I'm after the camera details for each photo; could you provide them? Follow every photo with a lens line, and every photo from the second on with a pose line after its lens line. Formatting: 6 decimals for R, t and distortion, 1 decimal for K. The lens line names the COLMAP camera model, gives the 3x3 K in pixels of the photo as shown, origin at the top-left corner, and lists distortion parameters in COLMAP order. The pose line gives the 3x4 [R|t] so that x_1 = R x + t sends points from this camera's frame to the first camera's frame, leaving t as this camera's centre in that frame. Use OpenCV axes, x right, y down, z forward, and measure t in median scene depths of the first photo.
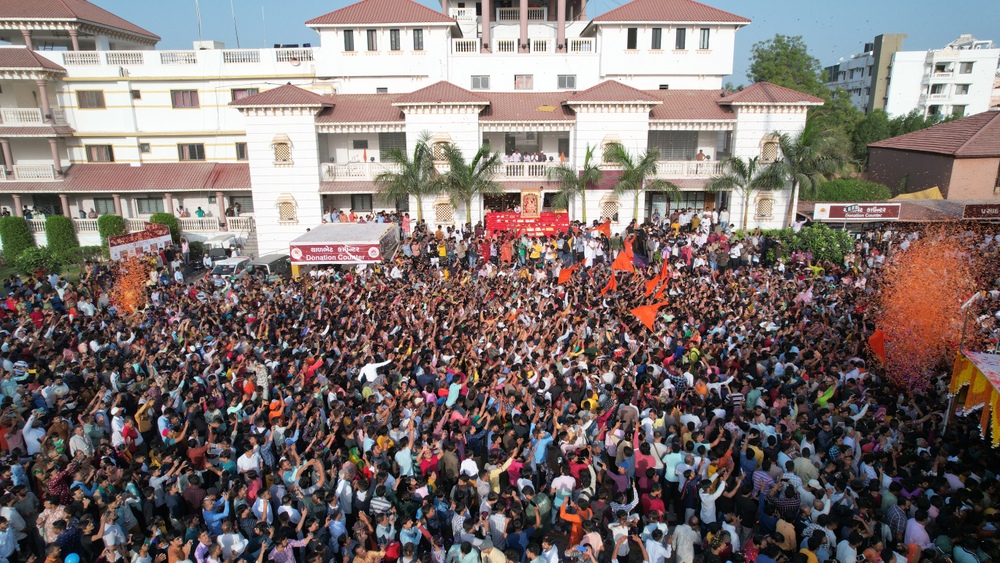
lens RADIAL K [[633.2, 0, 500.7], [0, 633.2, 282.0], [0, 0, 1]] dist [0.001409, 0.000579]
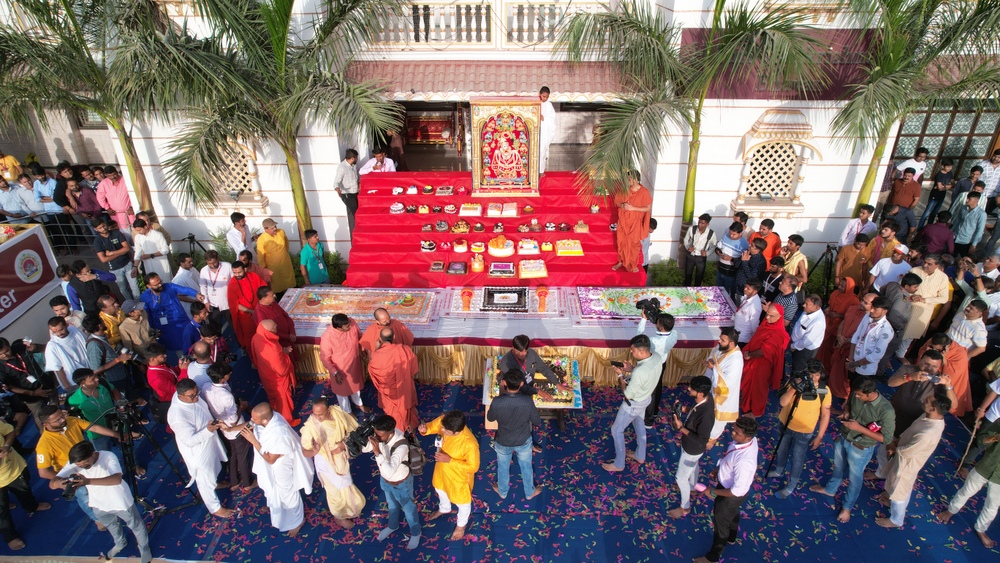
lens RADIAL K [[633.2, 0, 500.3], [0, 633.2, 281.6], [0, 0, 1]] dist [0.001409, 0.000579]
pose [[0.999573, 0.016289, -0.024279, 0.052477], [-0.010032, 0.971088, 0.238511, -0.133798], [0.027462, -0.238165, 0.970836, 0.703447]]
